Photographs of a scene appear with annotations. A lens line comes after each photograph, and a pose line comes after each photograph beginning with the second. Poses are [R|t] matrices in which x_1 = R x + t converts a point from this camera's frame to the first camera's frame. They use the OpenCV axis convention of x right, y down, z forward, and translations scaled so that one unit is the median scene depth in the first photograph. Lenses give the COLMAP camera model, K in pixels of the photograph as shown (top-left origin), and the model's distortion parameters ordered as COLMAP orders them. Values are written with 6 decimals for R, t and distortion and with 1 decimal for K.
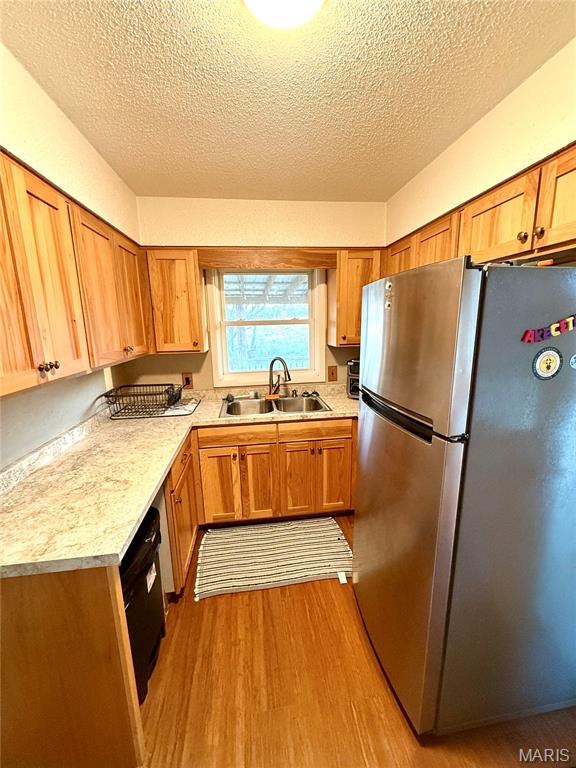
lens RADIAL K [[305.9, 0, 287.8], [0, 305.9, 381.8], [0, 0, 1]] dist [-0.003787, 0.000056]
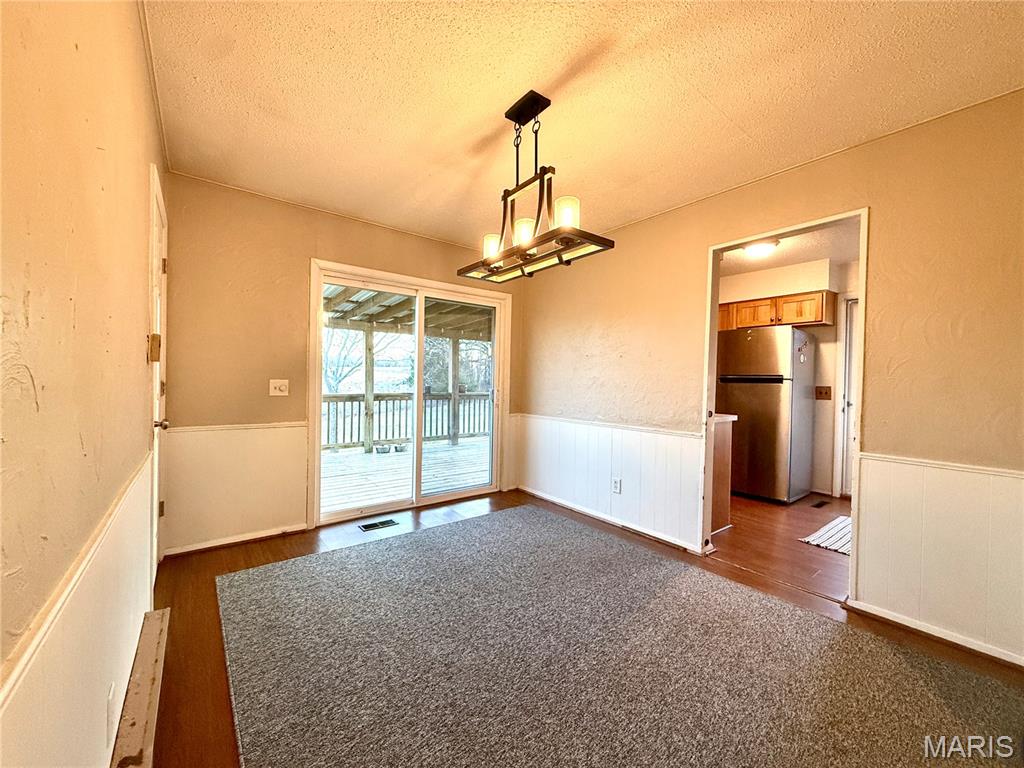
lens RADIAL K [[407.8, 0, 515.5], [0, 407.8, 385.7], [0, 0, 1]] dist [-0.003787, 0.000056]
pose [[0.859441, 0.034526, 0.510067, -1.687903], [0.060909, 0.983695, -0.169214, 0.327396], [-0.507593, 0.176497, 0.843325, -0.457431]]
